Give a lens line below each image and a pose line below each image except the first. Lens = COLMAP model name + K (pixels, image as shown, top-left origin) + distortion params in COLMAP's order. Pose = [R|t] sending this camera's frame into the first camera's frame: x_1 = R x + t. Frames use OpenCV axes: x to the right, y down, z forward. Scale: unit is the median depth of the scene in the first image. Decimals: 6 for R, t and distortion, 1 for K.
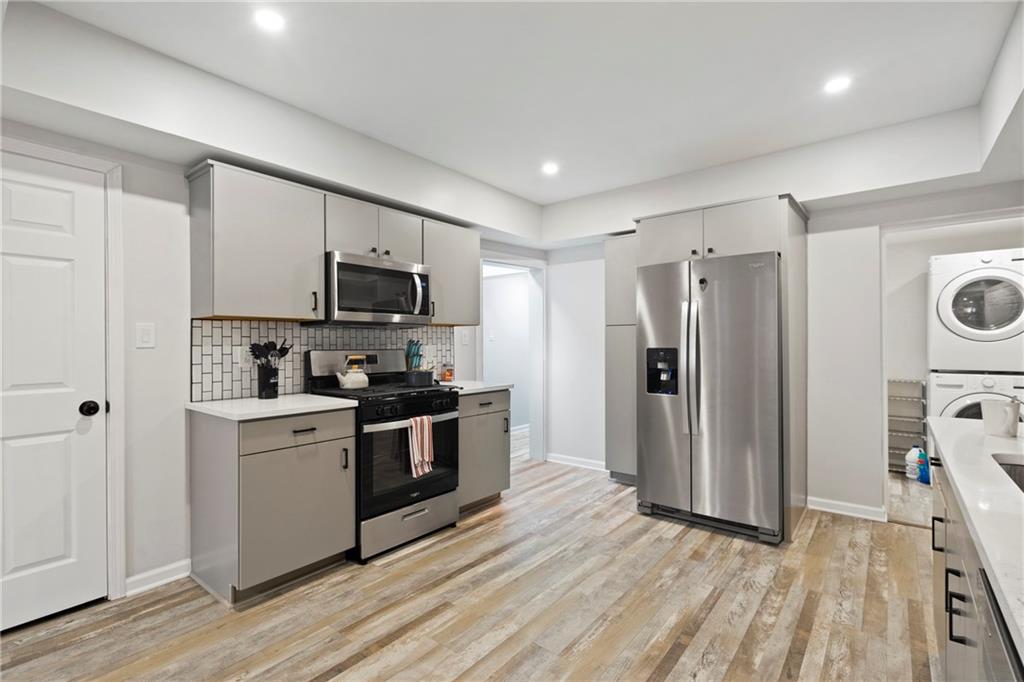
lens RADIAL K [[471.8, 0, 512.5], [0, 471.8, 346.8], [0, 0, 1]] dist [-0.005136, 0.000087]
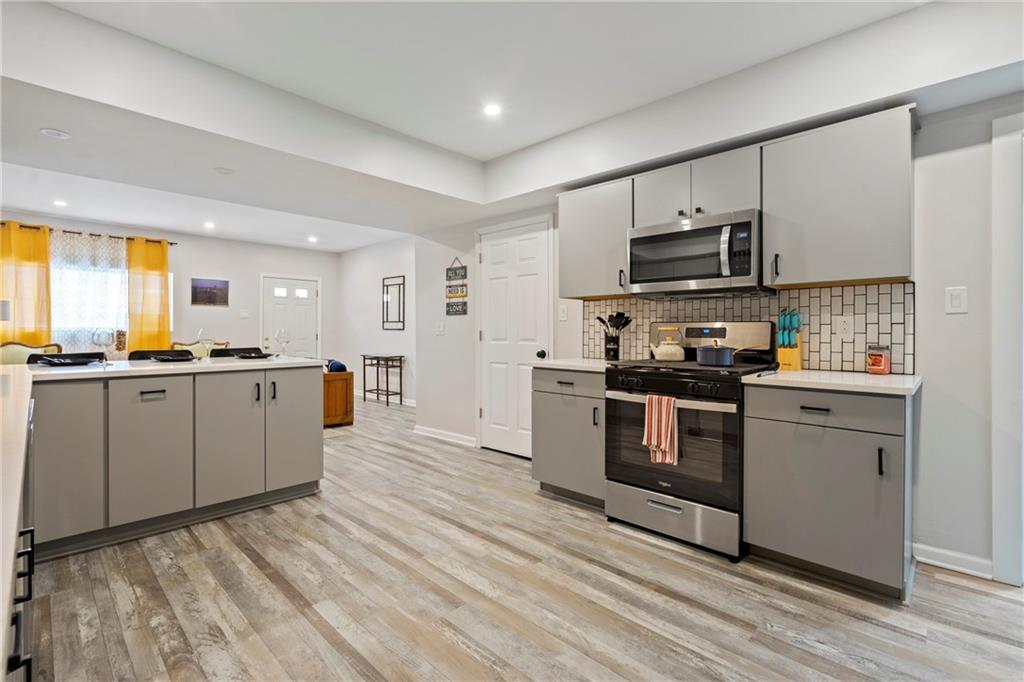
lens RADIAL K [[471.8, 0, 513.8], [0, 471.8, 334.7], [0, 0, 1]] dist [-0.005136, 0.000087]
pose [[-0.096962, 0.013173, -0.995201, 0.807179], [-0.007656, 0.999873, 0.013981, 0.027708], [0.995259, 0.008975, -0.096849, 0.933921]]
